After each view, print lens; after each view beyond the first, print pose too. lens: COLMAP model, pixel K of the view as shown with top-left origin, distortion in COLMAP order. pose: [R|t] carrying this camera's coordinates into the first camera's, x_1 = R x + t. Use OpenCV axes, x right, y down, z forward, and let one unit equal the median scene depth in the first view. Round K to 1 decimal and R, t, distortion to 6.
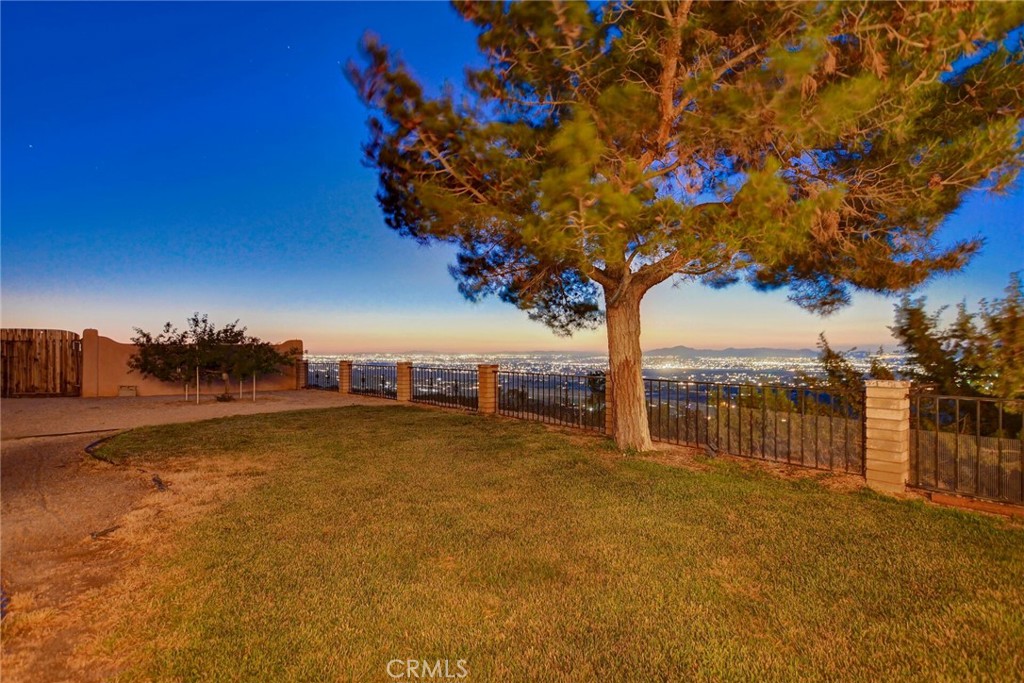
lens RADIAL K [[490.0, 0, 512.0], [0, 490.0, 341.5], [0, 0, 1]] dist [-0.020992, 0.000714]
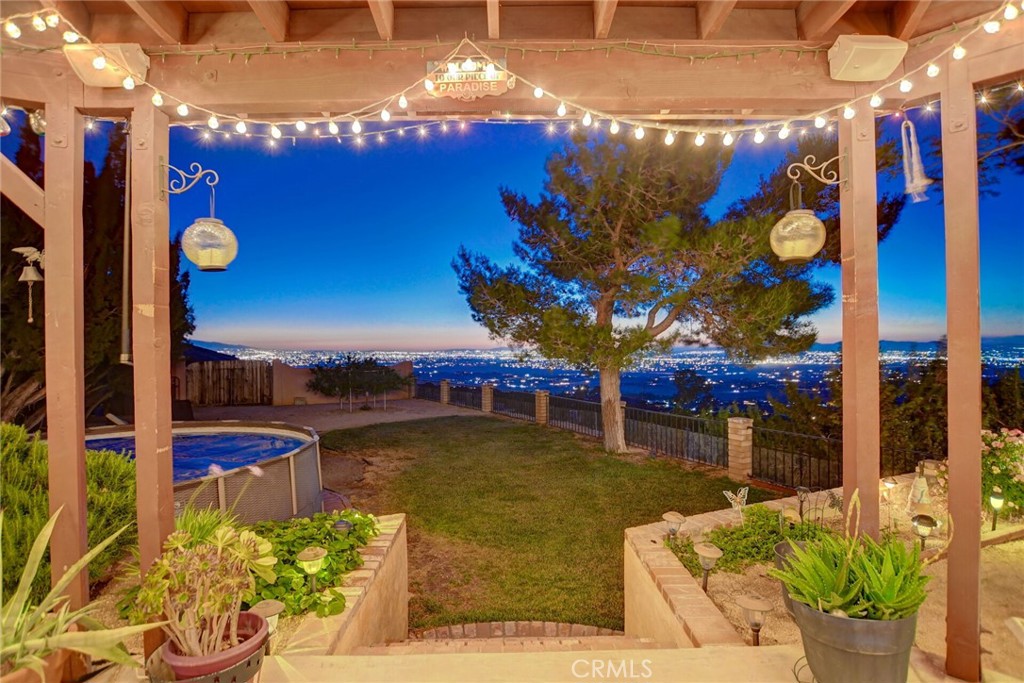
lens RADIAL K [[490.0, 0, 512.0], [0, 490.0, 341.5], [0, 0, 1]] dist [-0.020992, 0.000714]
pose [[0.984287, -0.010653, -0.176255, 0.102680], [0.012114, 0.999901, 0.007215, -0.092116], [0.176160, -0.009236, 0.984318, -0.377657]]
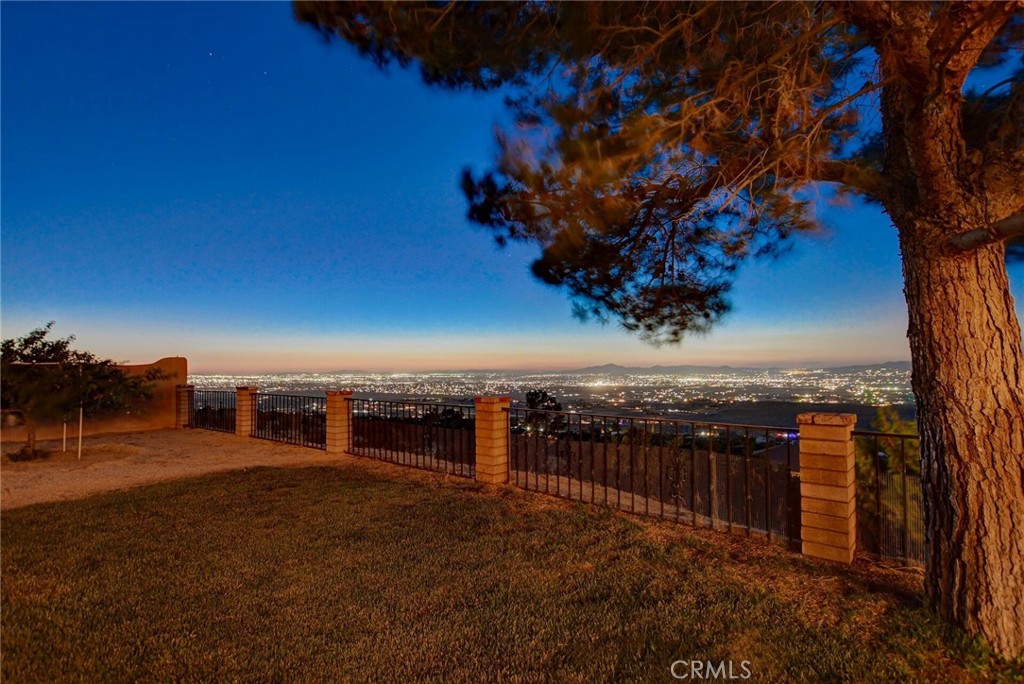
lens RADIAL K [[491.5, 0, 510.1], [0, 491.5, 342.9], [0, 0, 1]] dist [-0.024893, 0.000911]
pose [[0.991572, -0.000288, 0.129559, -0.086247], [0.004852, 0.999379, -0.034911, 0.003764], [-0.129469, 0.035245, 0.990957, 0.358836]]
